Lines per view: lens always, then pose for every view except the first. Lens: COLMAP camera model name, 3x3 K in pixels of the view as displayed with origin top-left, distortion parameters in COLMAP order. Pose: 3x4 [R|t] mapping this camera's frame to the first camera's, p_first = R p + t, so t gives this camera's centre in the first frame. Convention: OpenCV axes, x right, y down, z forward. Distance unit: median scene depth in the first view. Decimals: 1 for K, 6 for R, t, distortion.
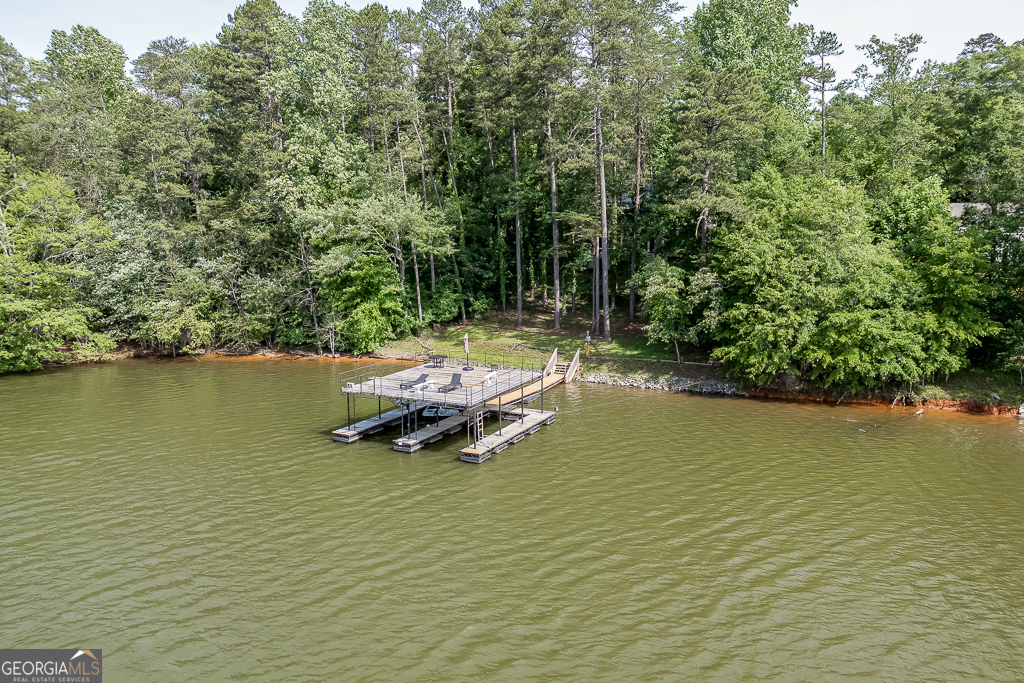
lens RADIAL K [[709.5, 0, 514.8], [0, 709.5, 325.9], [0, 0, 1]] dist [0.049567, -0.003360]
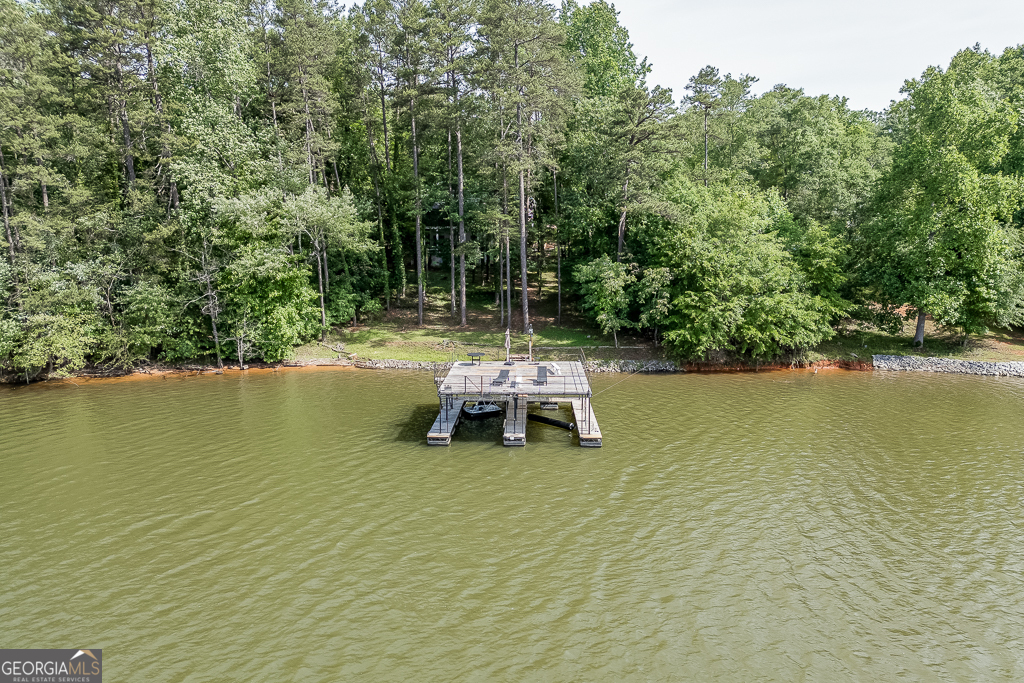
lens RADIAL K [[715.0, 0, 517.3], [0, 715.0, 335.5], [0, 0, 1]] dist [0.065361, -0.002805]
pose [[0.898188, -0.056920, 0.435911, -0.431565], [0.050254, 0.998376, 0.026819, -0.006406], [-0.436730, -0.002183, 0.899590, 0.052630]]
